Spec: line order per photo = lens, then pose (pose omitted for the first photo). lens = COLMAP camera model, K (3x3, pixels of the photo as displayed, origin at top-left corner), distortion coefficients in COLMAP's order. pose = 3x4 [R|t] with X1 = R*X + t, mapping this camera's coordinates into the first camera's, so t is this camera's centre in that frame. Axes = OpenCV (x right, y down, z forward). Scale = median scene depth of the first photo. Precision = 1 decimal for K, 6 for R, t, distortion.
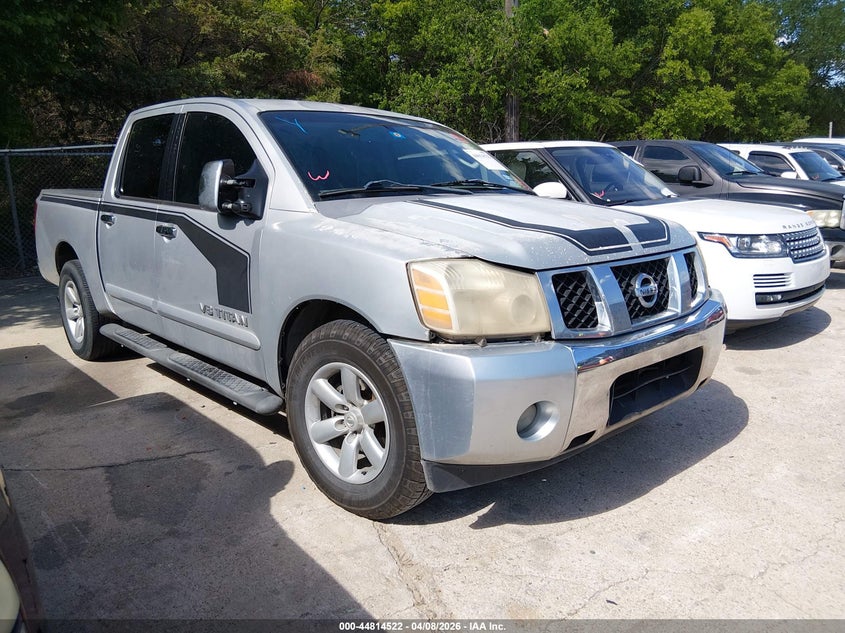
lens RADIAL K [[652.0, 0, 422.5], [0, 652.0, 316.5], [0, 0, 1]] dist [-0.010471, -0.011475]
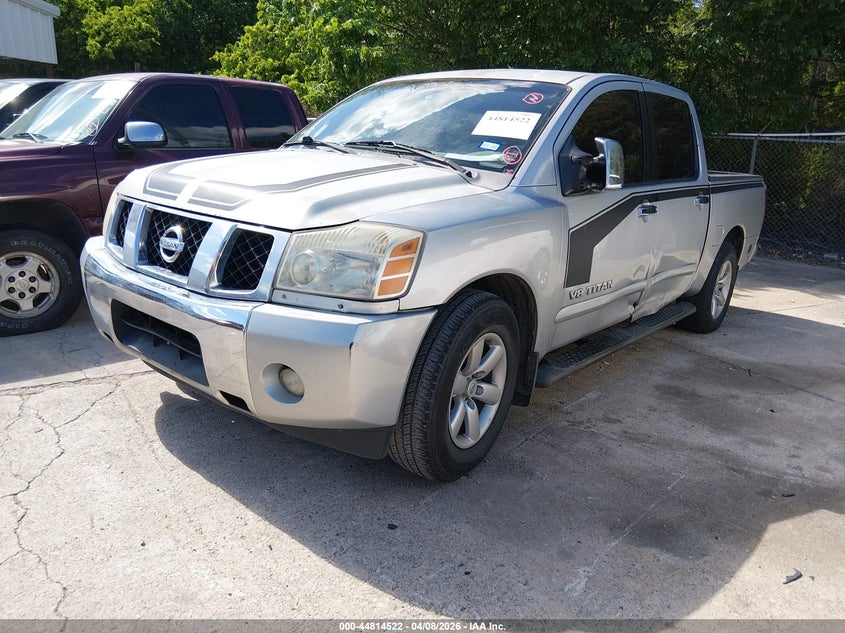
lens RADIAL K [[652.0, 0, 422.5], [0, 652.0, 316.5], [0, 0, 1]] dist [-0.010471, -0.011475]
pose [[0.132362, 0.275806, -0.952057, 1.246189], [-0.274768, 0.933075, 0.232107, -0.247082], [0.952357, 0.230872, 0.199286, 1.101398]]
